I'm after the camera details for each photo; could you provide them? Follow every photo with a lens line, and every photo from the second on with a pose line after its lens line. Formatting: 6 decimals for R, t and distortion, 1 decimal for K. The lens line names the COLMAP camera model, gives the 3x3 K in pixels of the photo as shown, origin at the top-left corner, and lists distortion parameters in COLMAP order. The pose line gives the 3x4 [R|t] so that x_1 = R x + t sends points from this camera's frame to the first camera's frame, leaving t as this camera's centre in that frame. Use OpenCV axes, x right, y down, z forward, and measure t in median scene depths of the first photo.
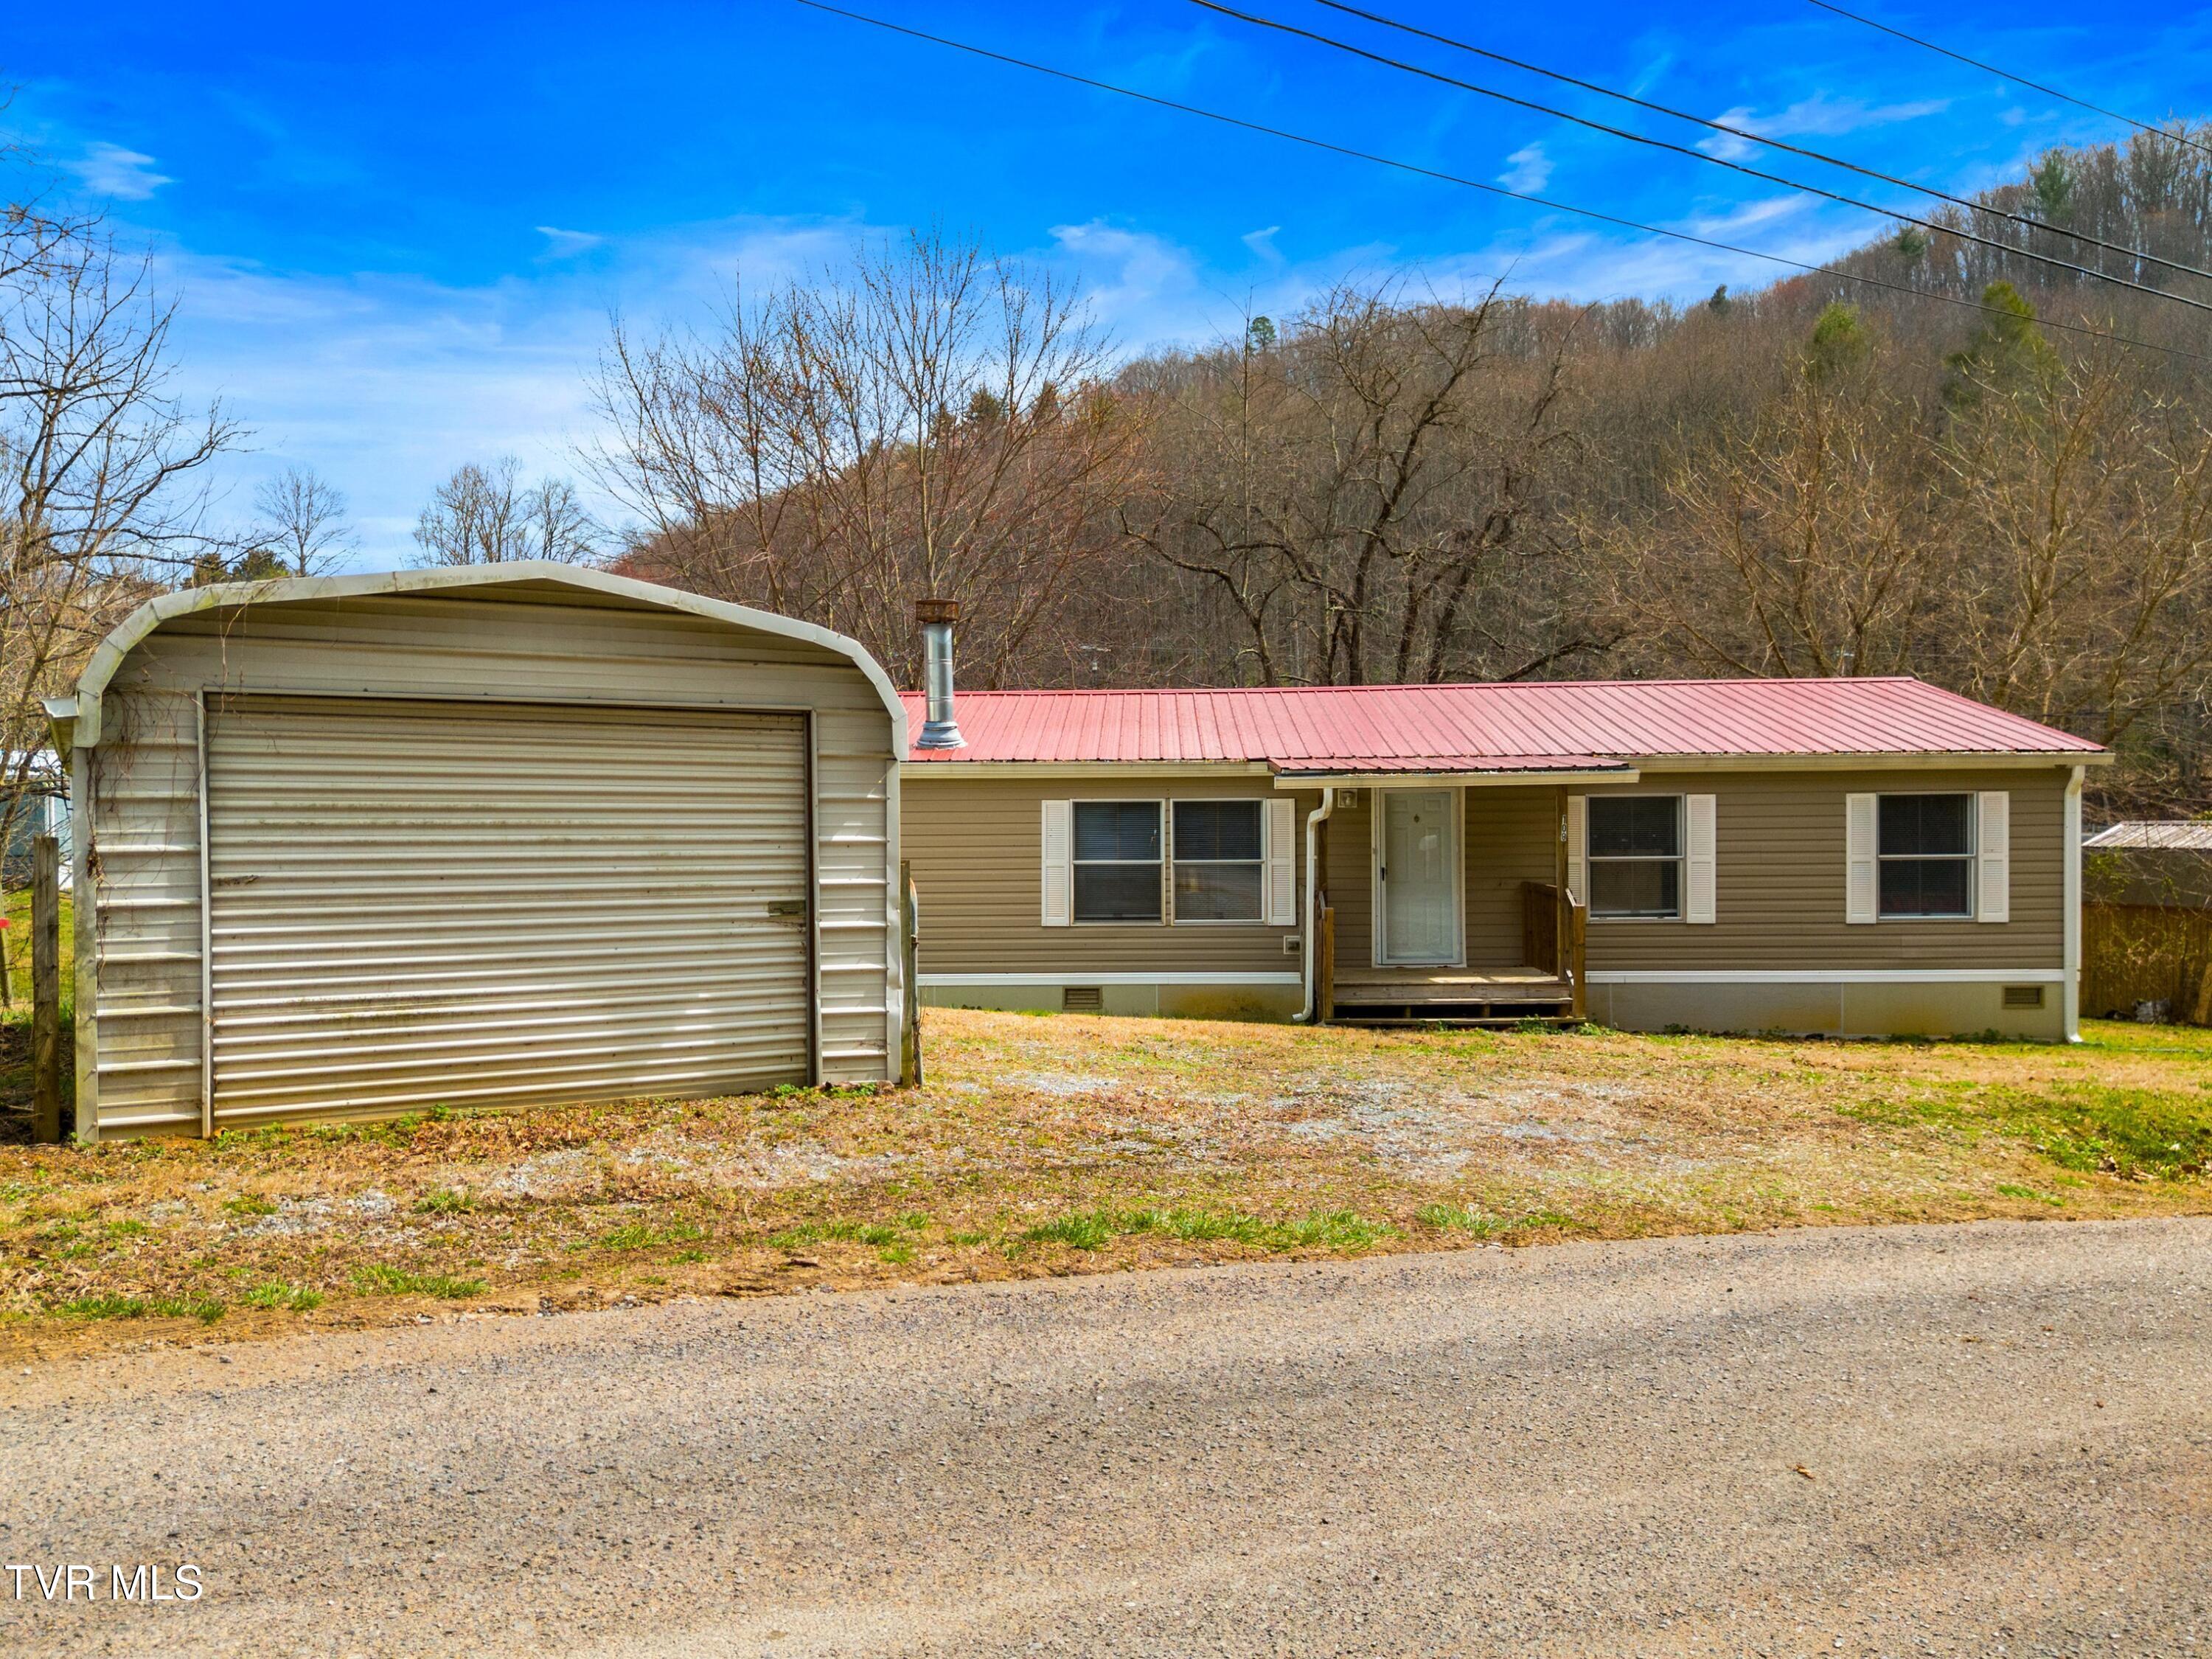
lens RADIAL K [[1646.1, 0, 1092.4], [0, 1646.1, 827.2], [0, 0, 1]] dist [0.097209, -0.157239]
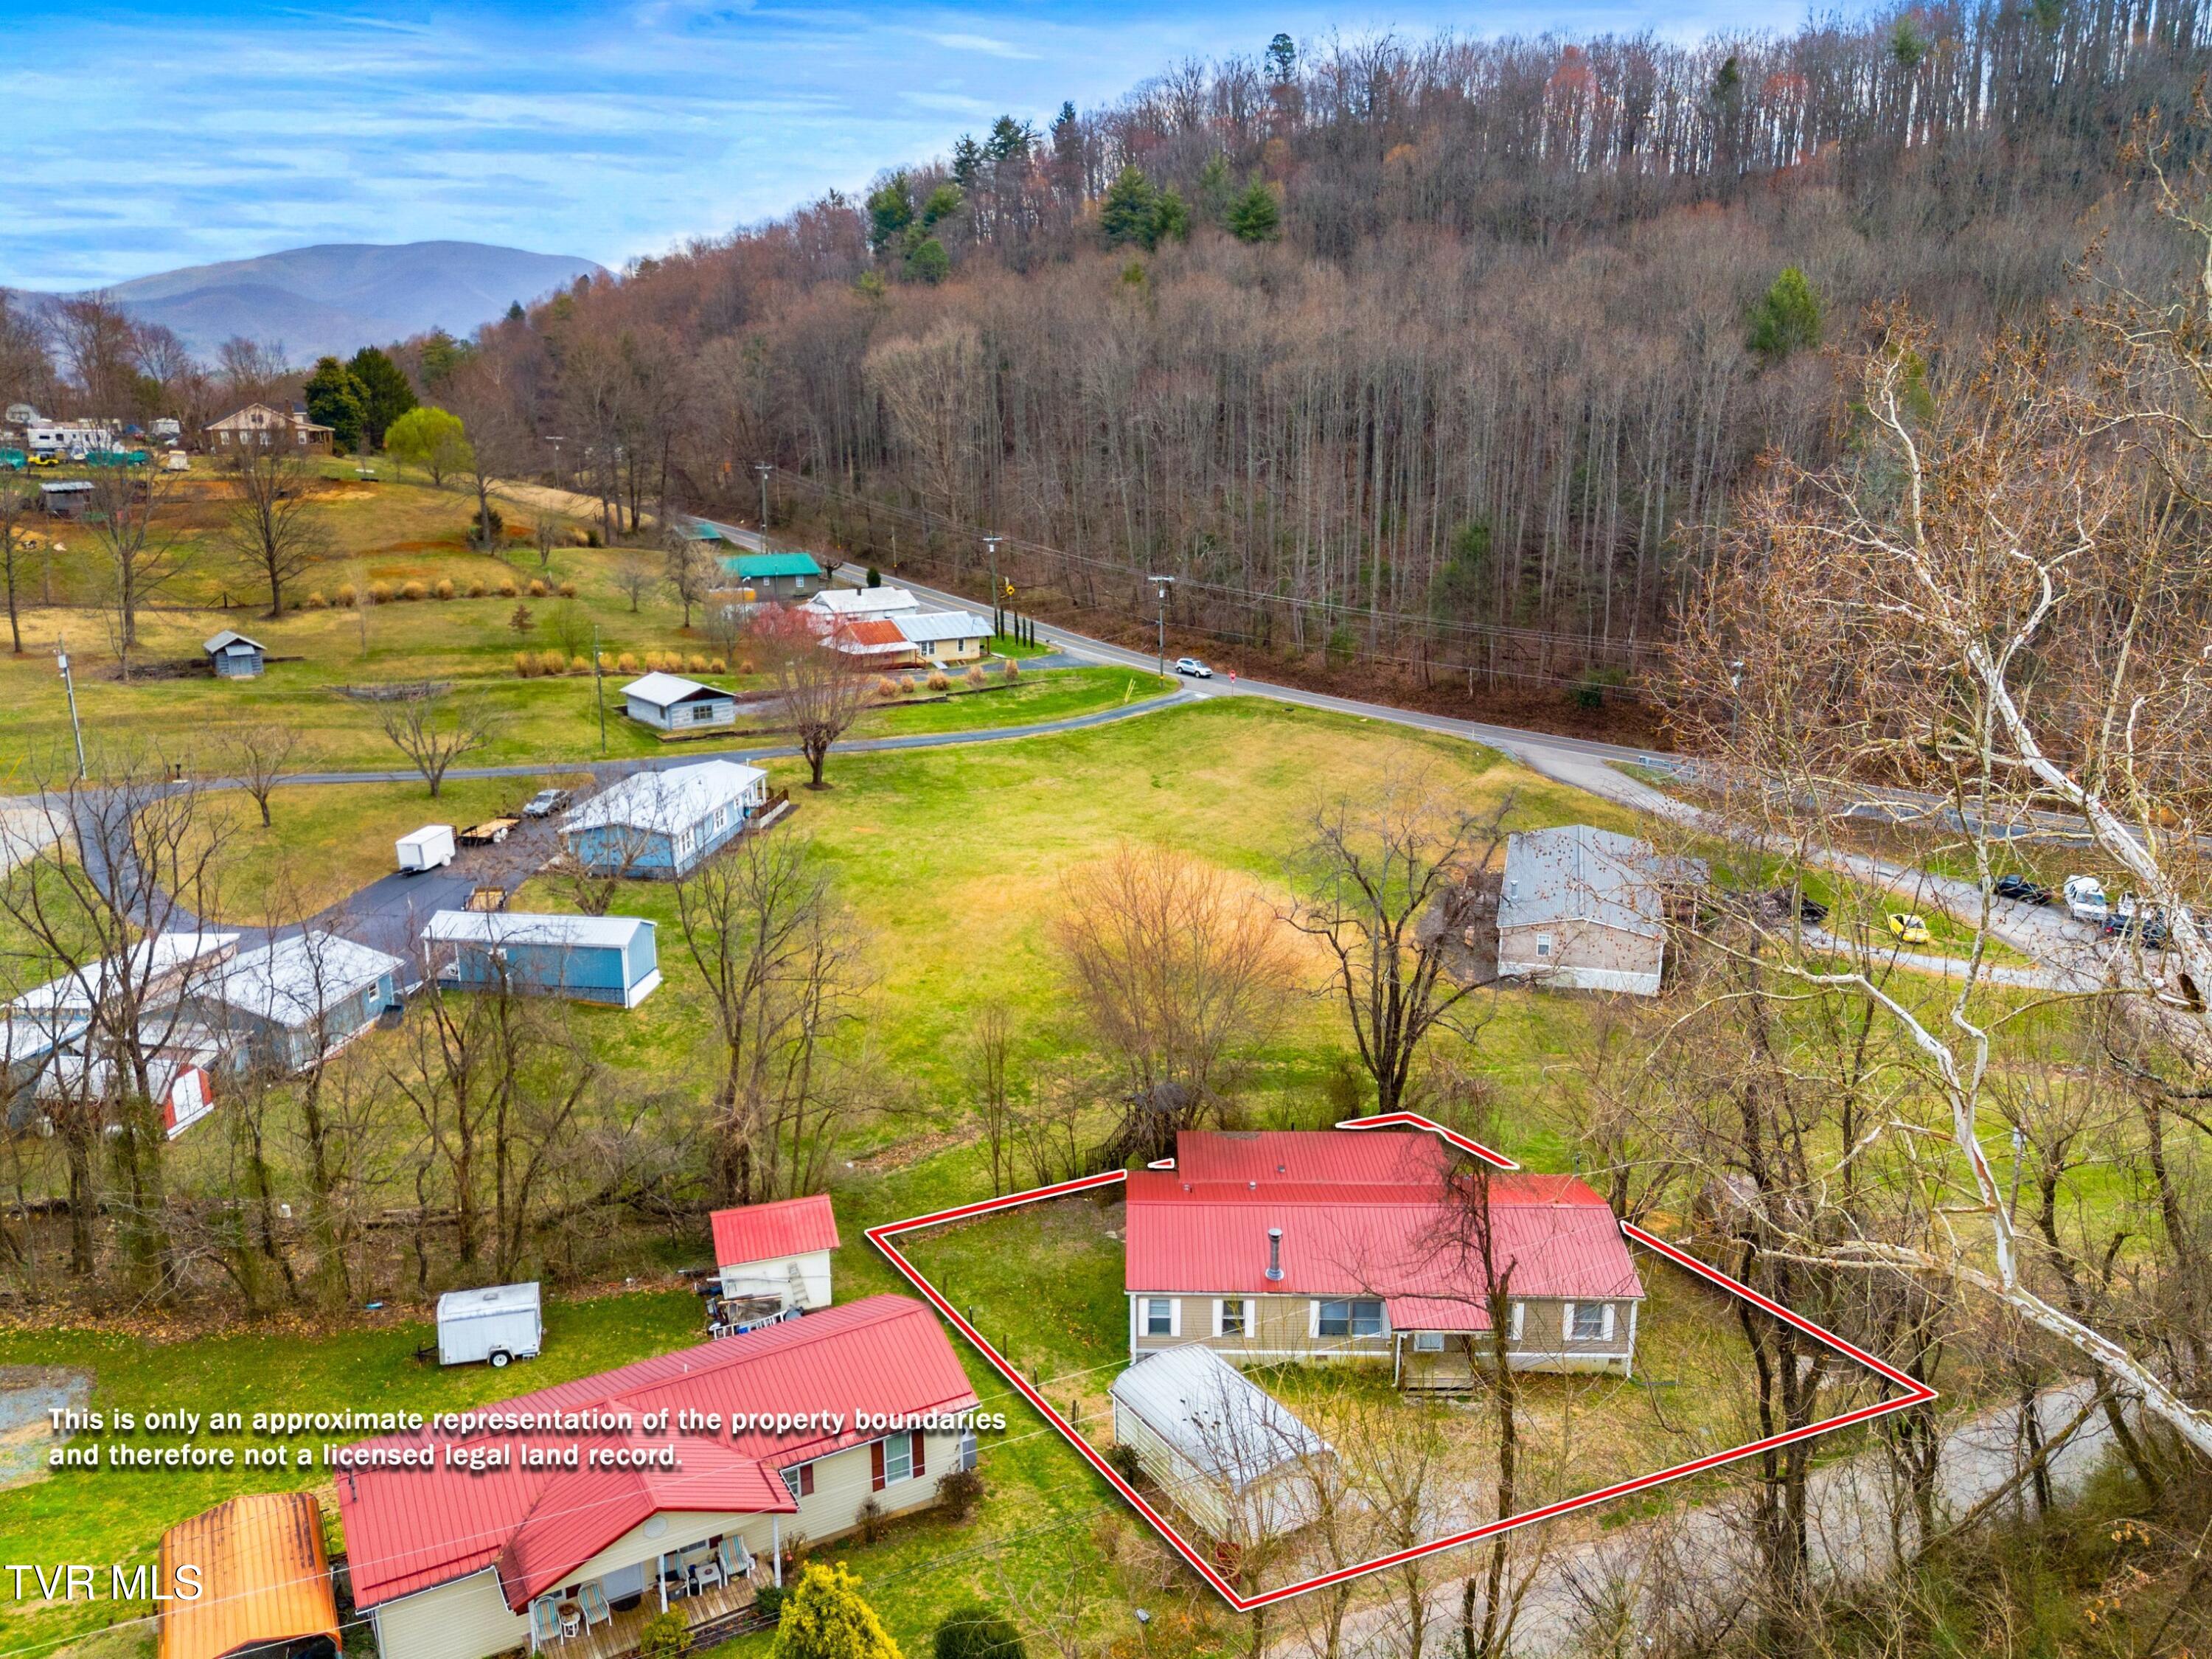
lens RADIAL K [[1650.8, 0, 1106.0], [0, 1650.8, 829.5], [0, 0, 1]] dist [0.082382, -0.083787]
pose [[0.999787, 0.002379, 0.020524, -0.492295], [-0.007147, 0.971849, 0.235497, -1.645249], [-0.019386, -0.235594, 0.971658, -1.870087]]
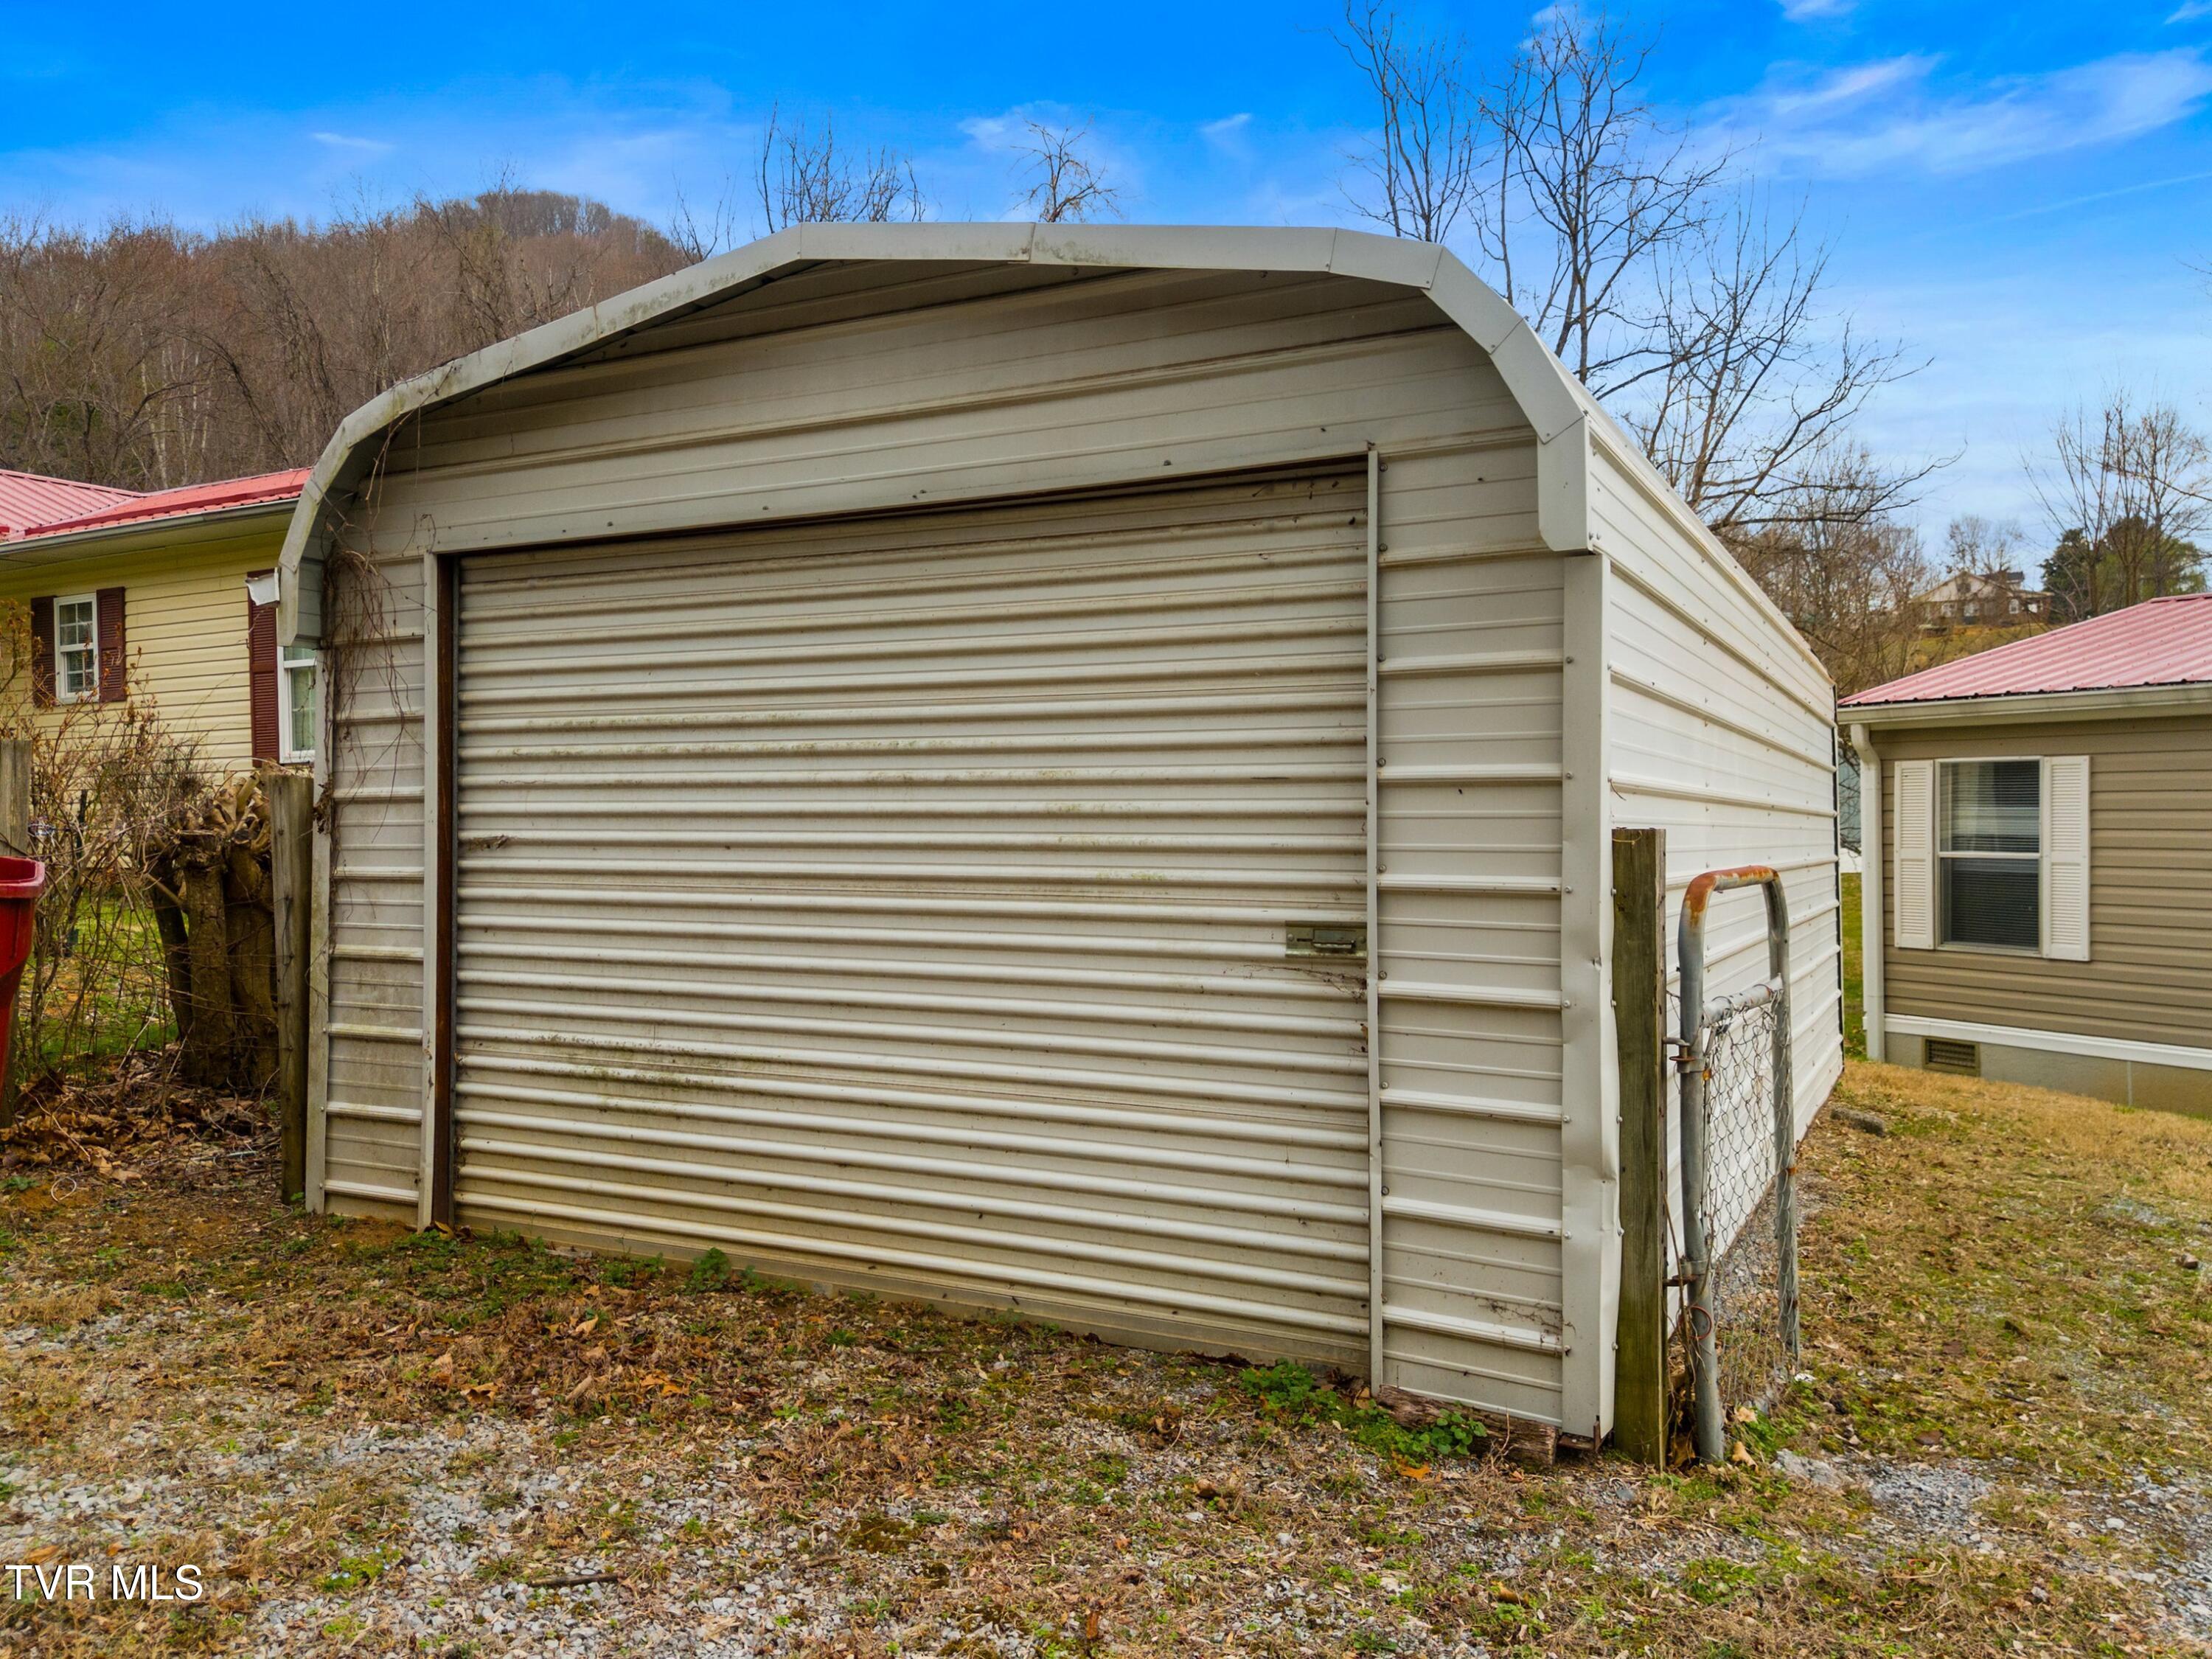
lens RADIAL K [[1650.8, 0, 1106.0], [0, 1650.8, 829.5], [0, 0, 1]] dist [0.082382, -0.083787]
pose [[0.527740, 0.007359, -0.849374, 0.069371], [-0.003118, 0.999973, 0.006726, 0.009104], [0.849400, -0.000901, 0.527748, 0.359380]]
